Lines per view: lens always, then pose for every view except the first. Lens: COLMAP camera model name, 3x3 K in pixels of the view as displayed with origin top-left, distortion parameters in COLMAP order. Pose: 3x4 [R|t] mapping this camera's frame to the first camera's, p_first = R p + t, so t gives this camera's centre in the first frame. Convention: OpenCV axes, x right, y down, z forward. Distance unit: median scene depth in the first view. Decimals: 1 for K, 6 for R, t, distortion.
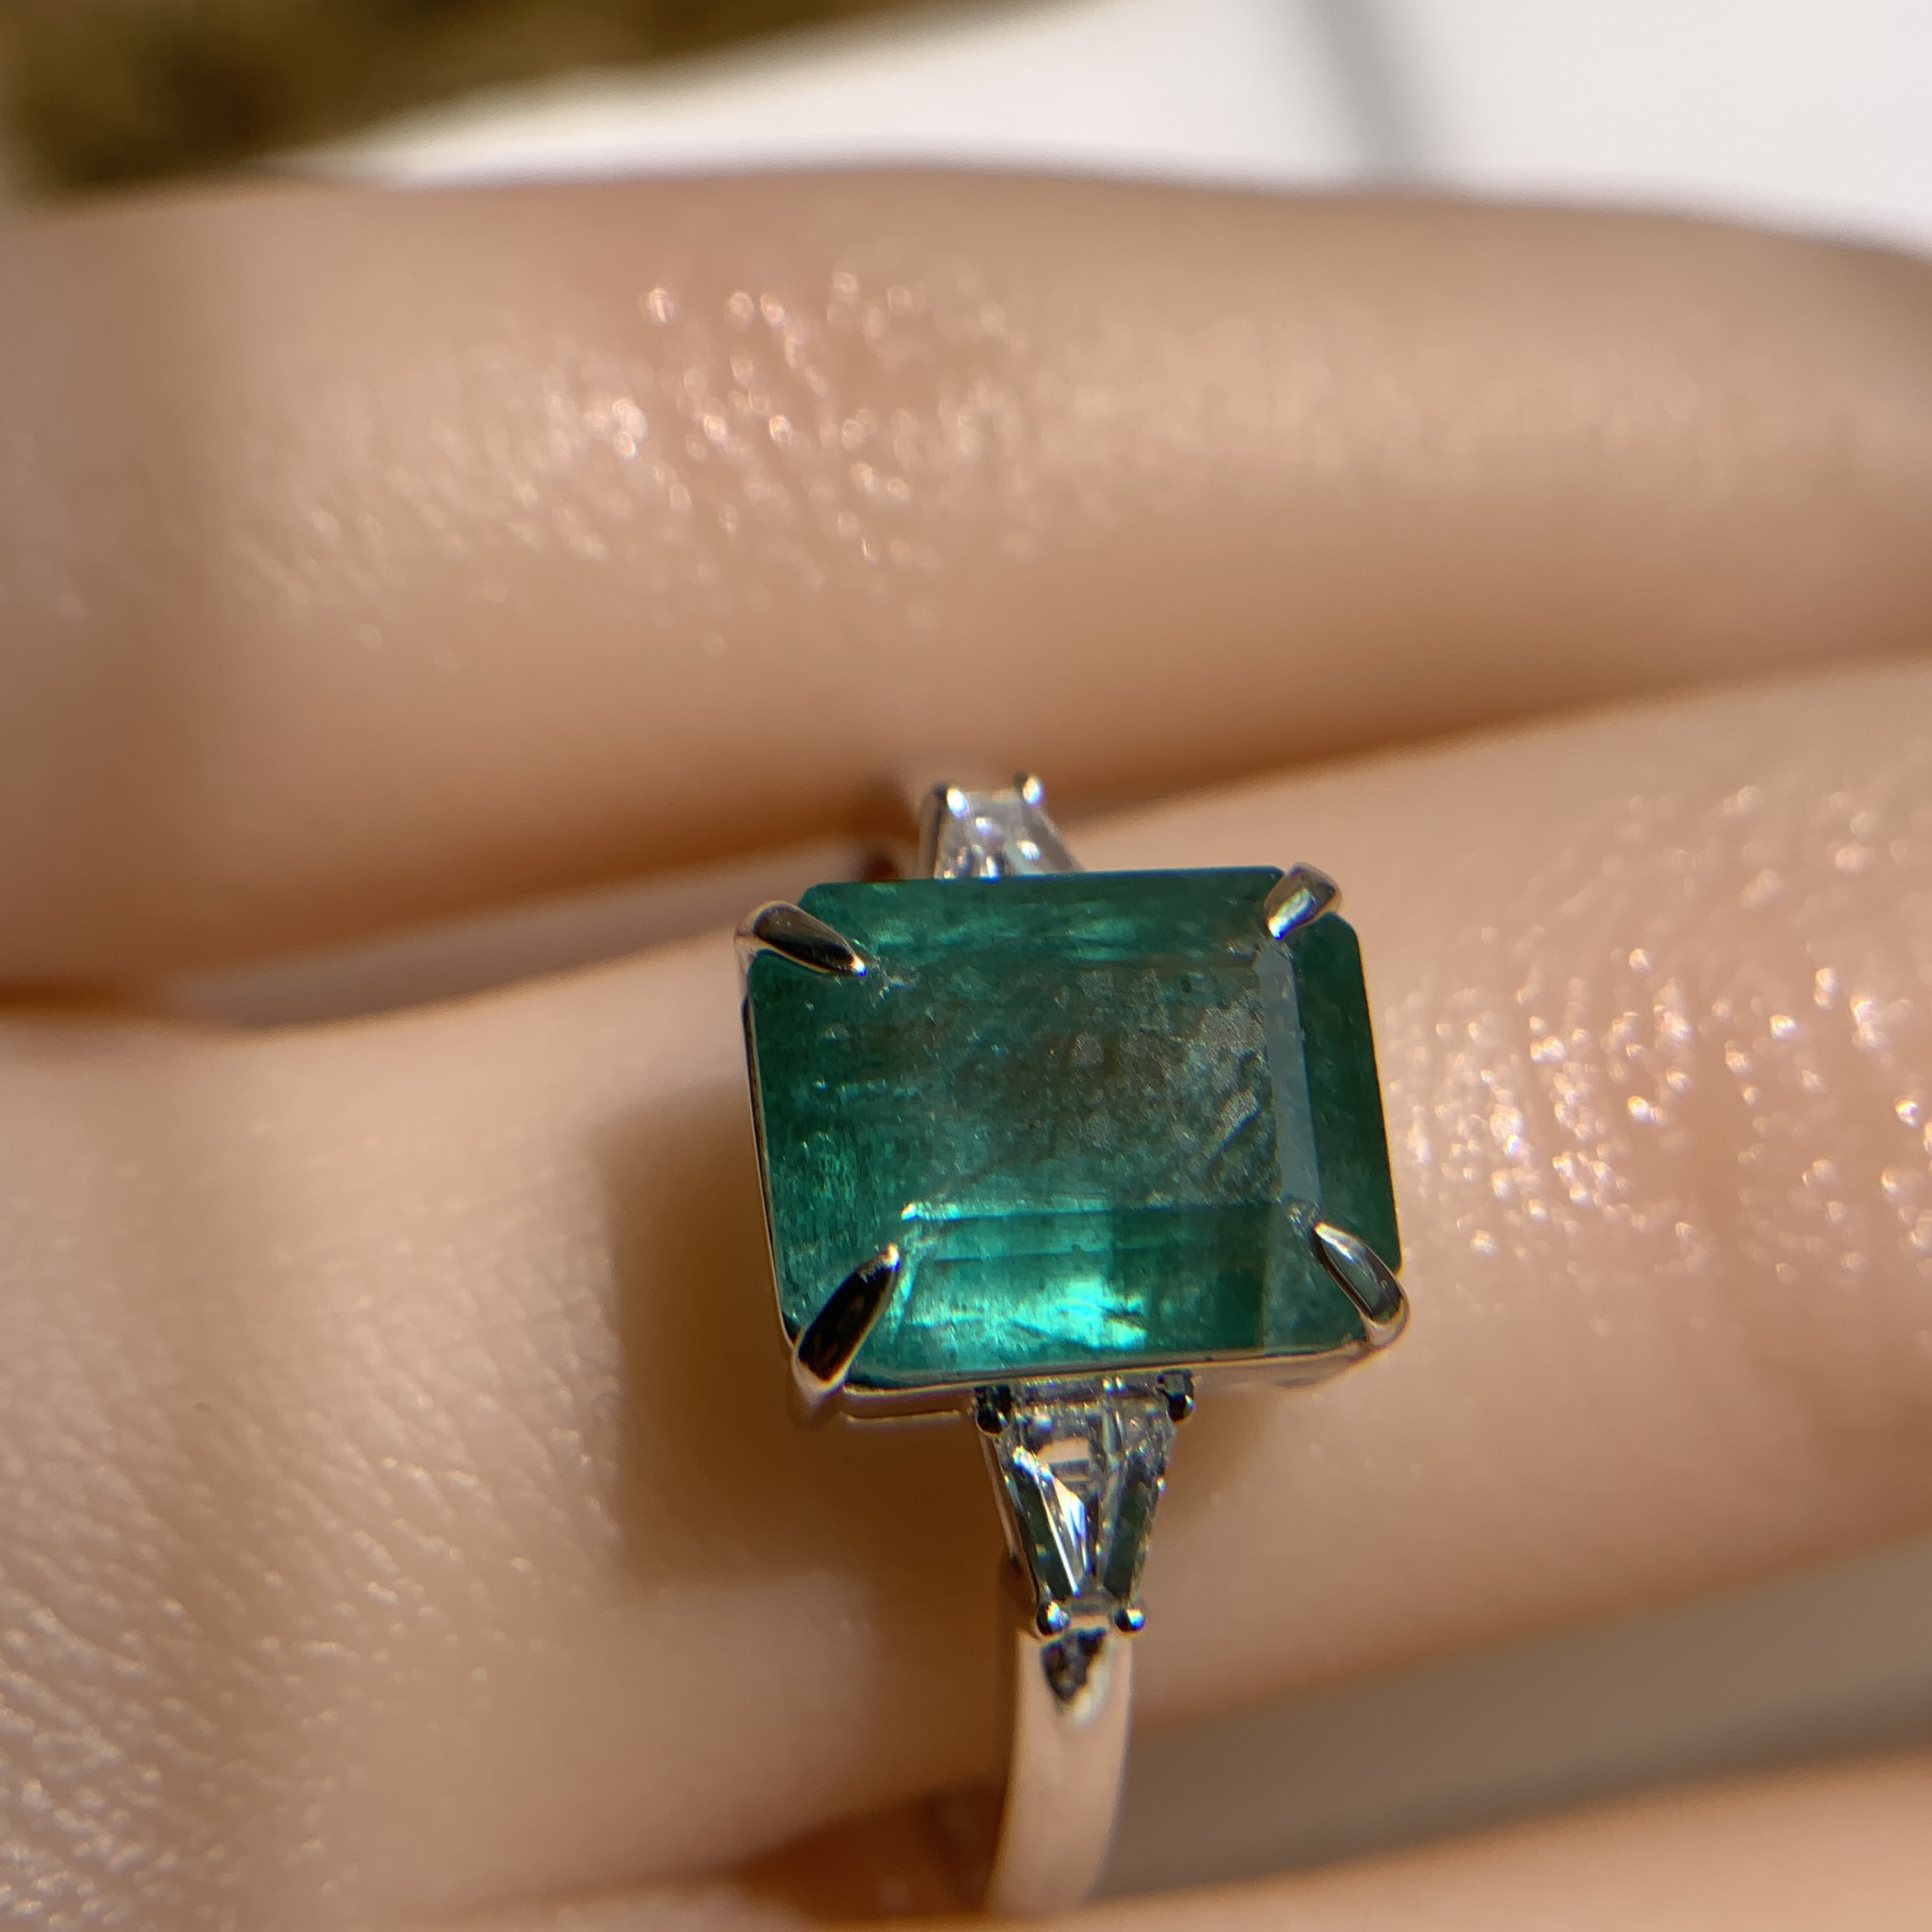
lens RADIAL K [[4456.9, 0, 992.7], [0, 4456.9, 919.8], [0, 0, 1]] dist [0.103745, 0.000000]
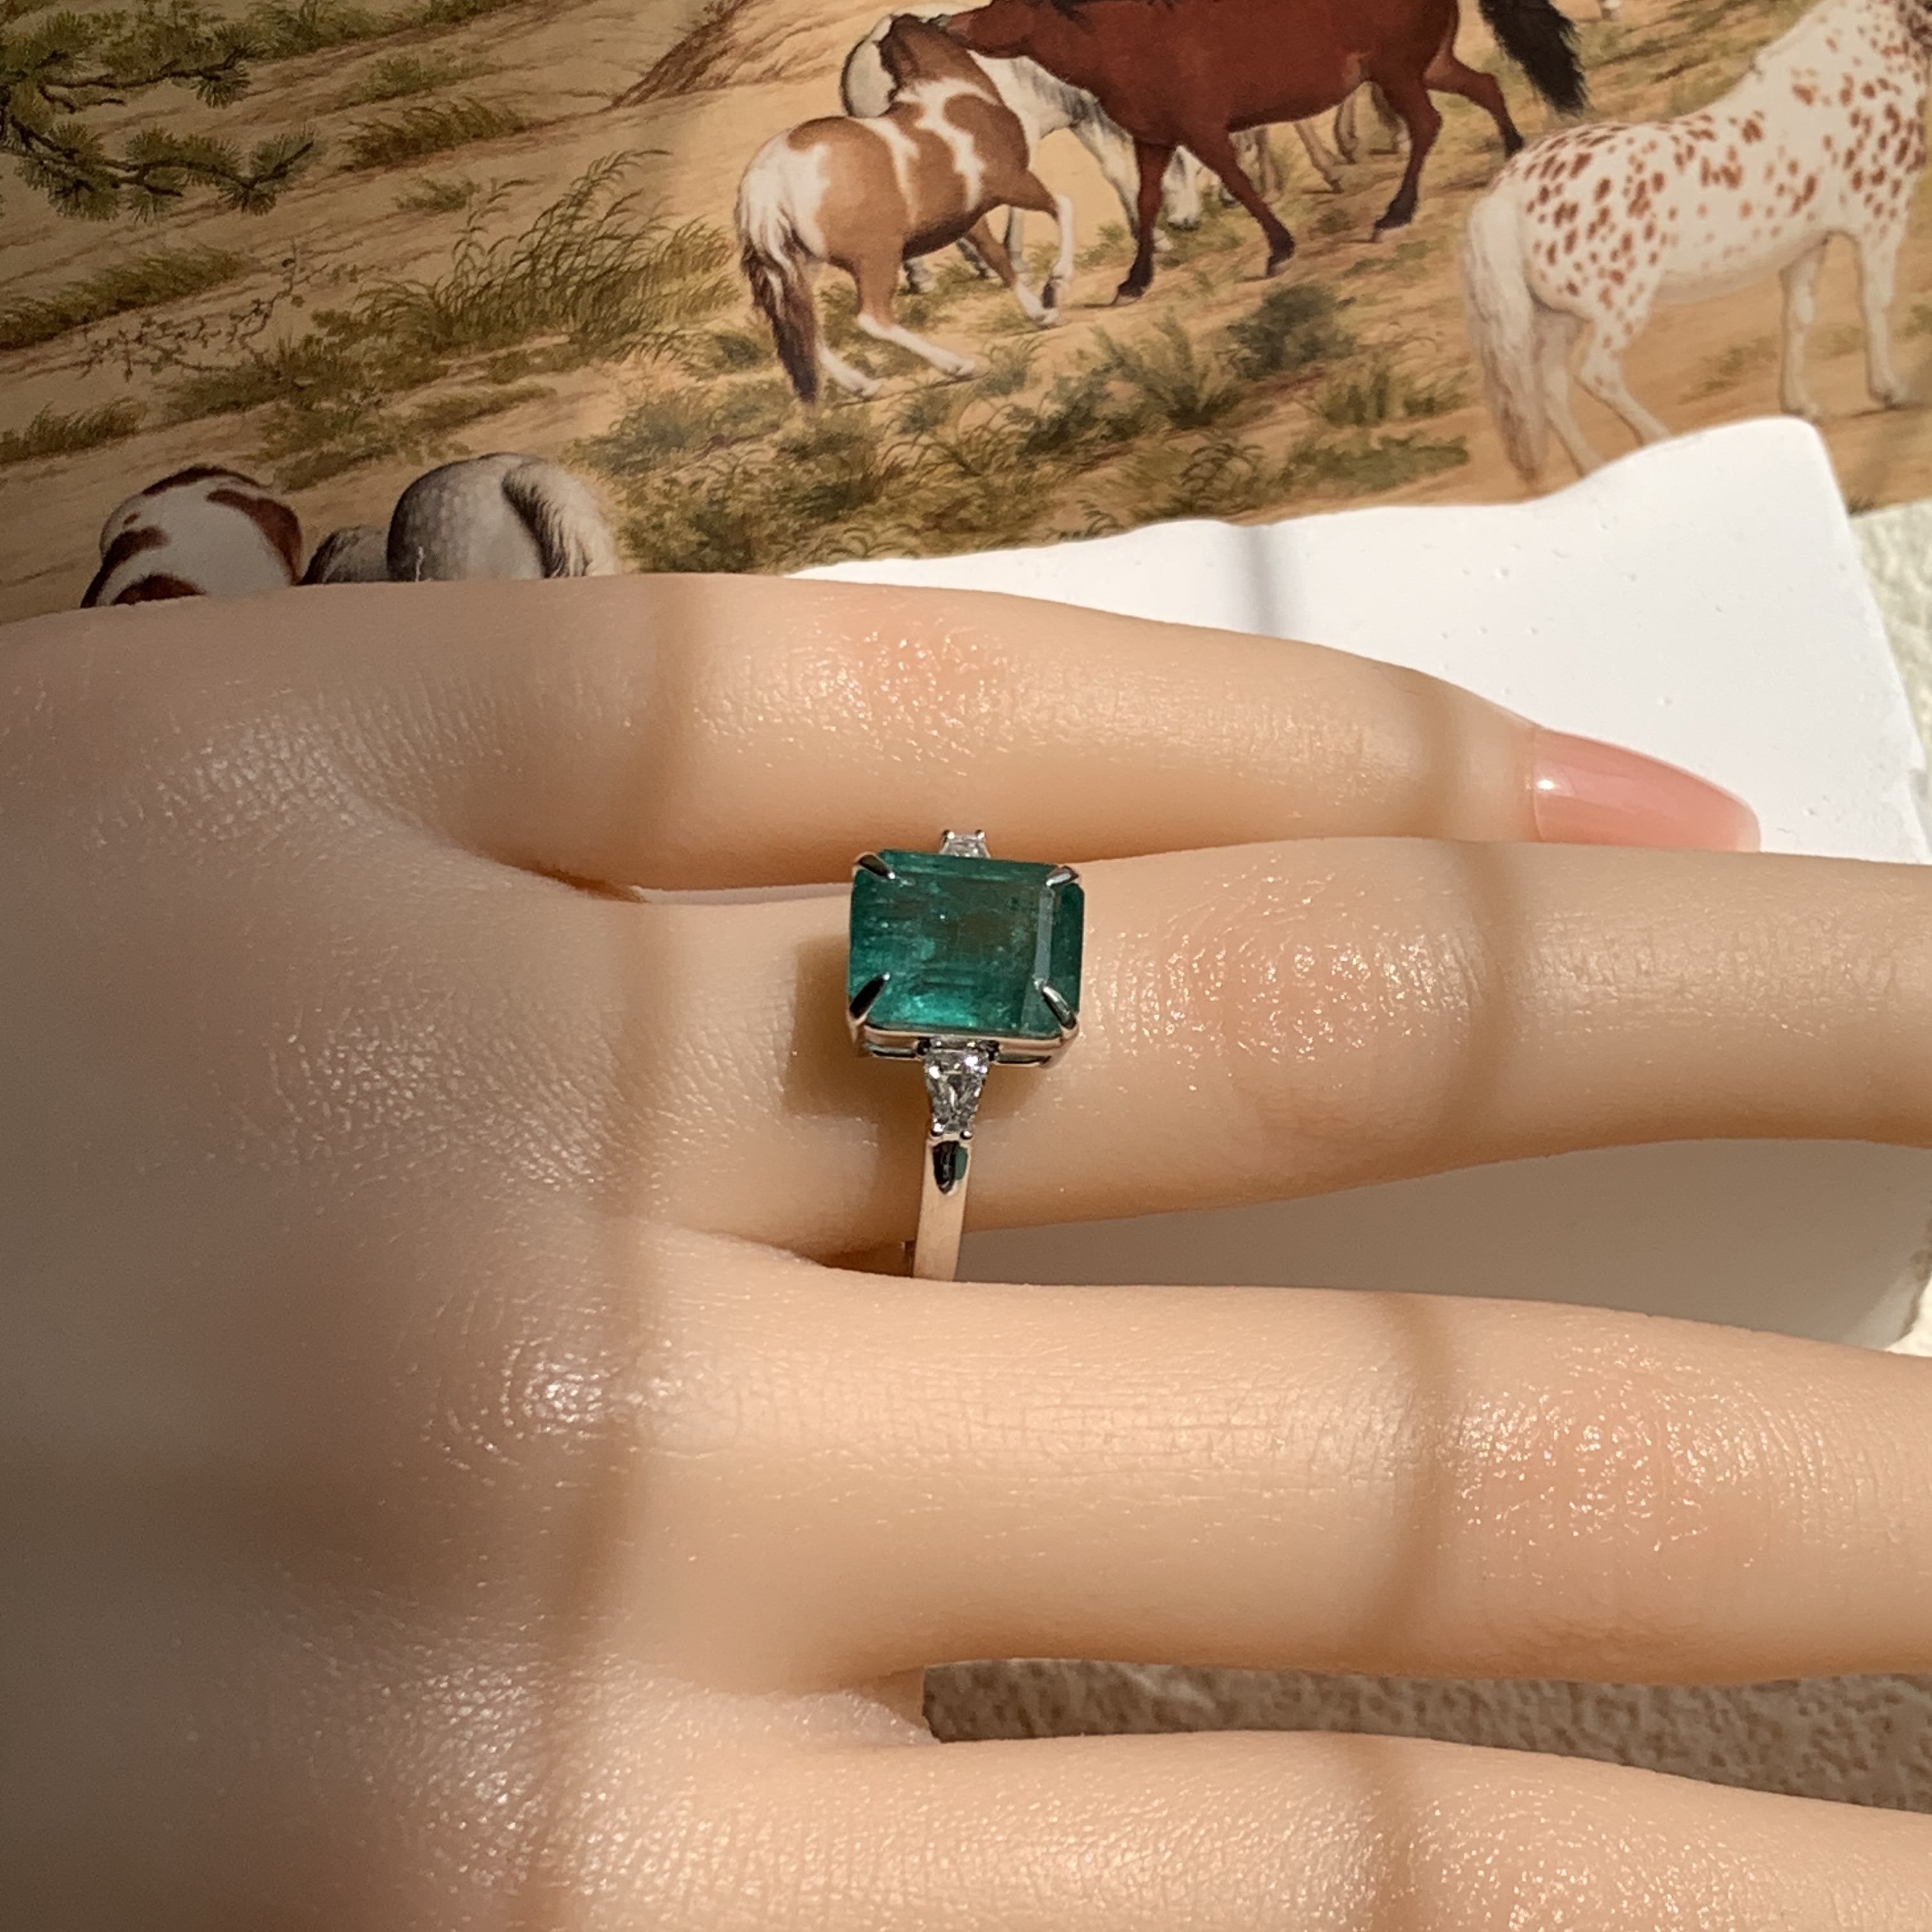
lens RADIAL K [[4145.4, 0, 1009.3], [0, 4145.4, 950.8], [0, 0, 1]] dist [0.070451, 0.000000]
pose [[0.987482, 0.112900, -0.110145, 0.307233], [-0.122677, 0.988676, -0.086425, 0.250262], [0.099141, 0.098856, 0.990151, -1.407914]]
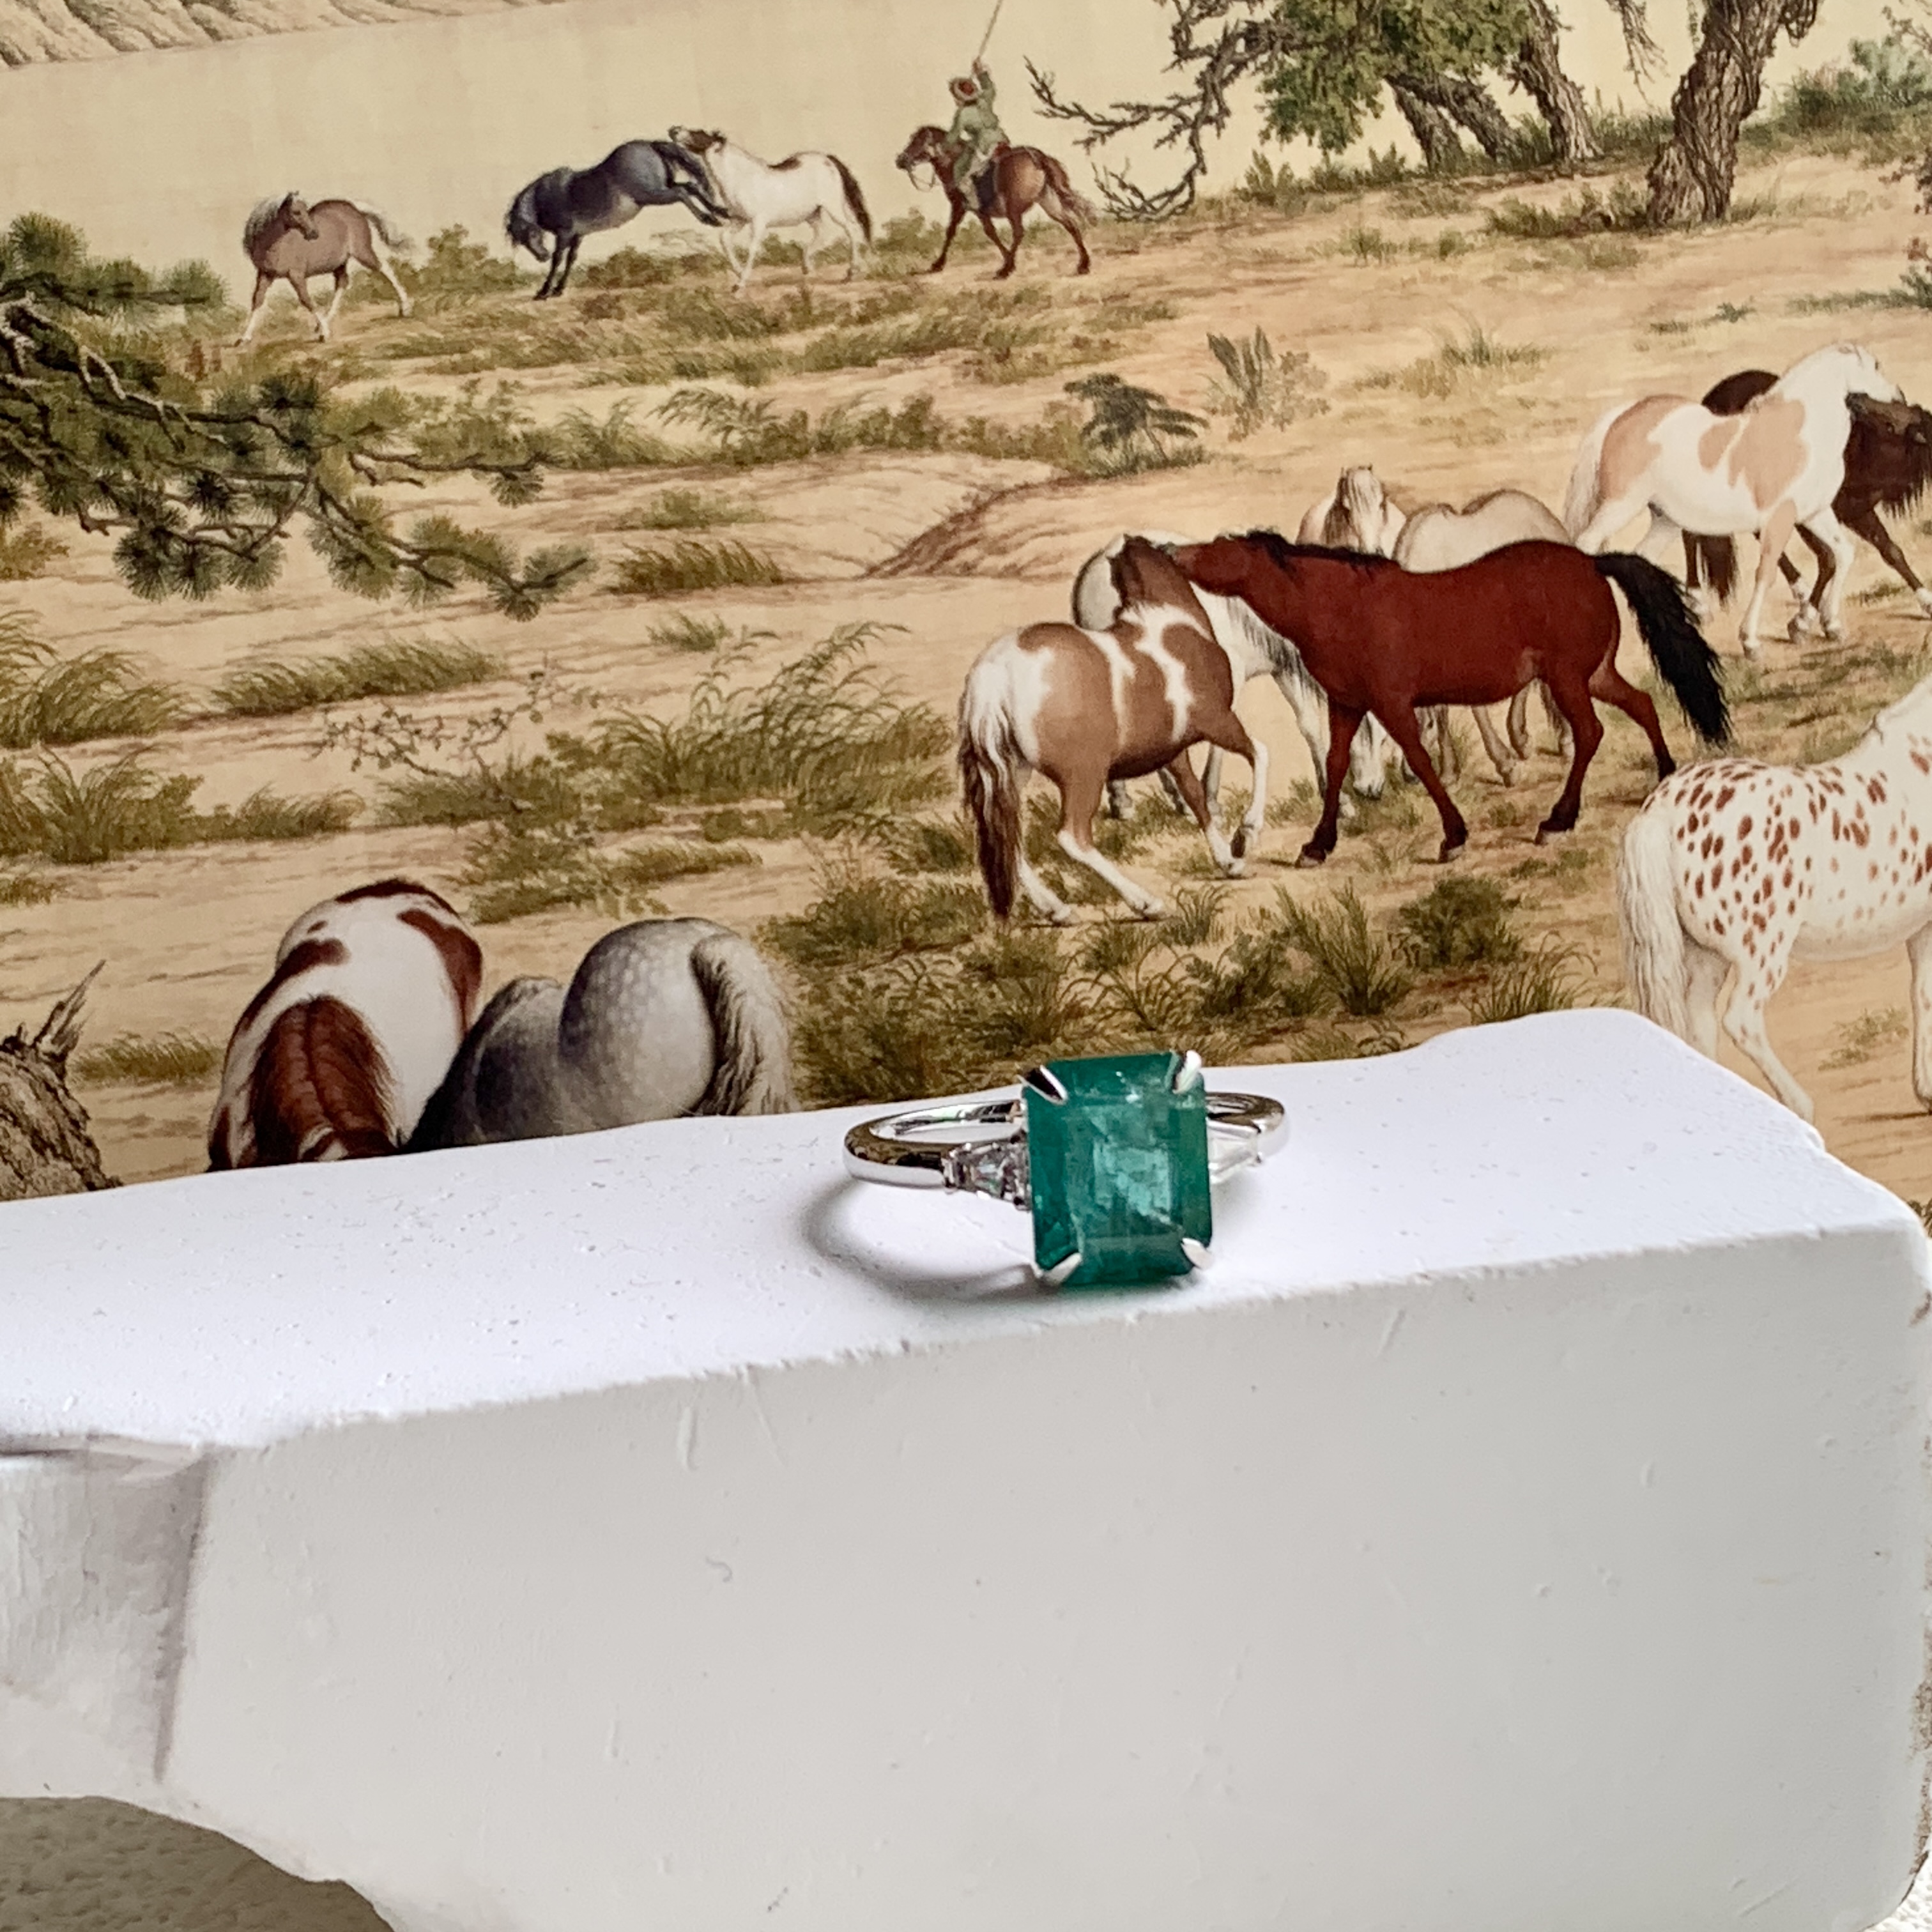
lens RADIAL K [[4145.4, 0, 983.4], [0, 4145.4, 948.0], [0, 0, 1]] dist [0.070451, 0.000000]
pose [[0.991776, 0.112391, -0.061220, -0.033682], [-0.119151, 0.636228, -0.762245, 1.942688], [-0.046720, 0.763271, 0.644387, -0.439078]]
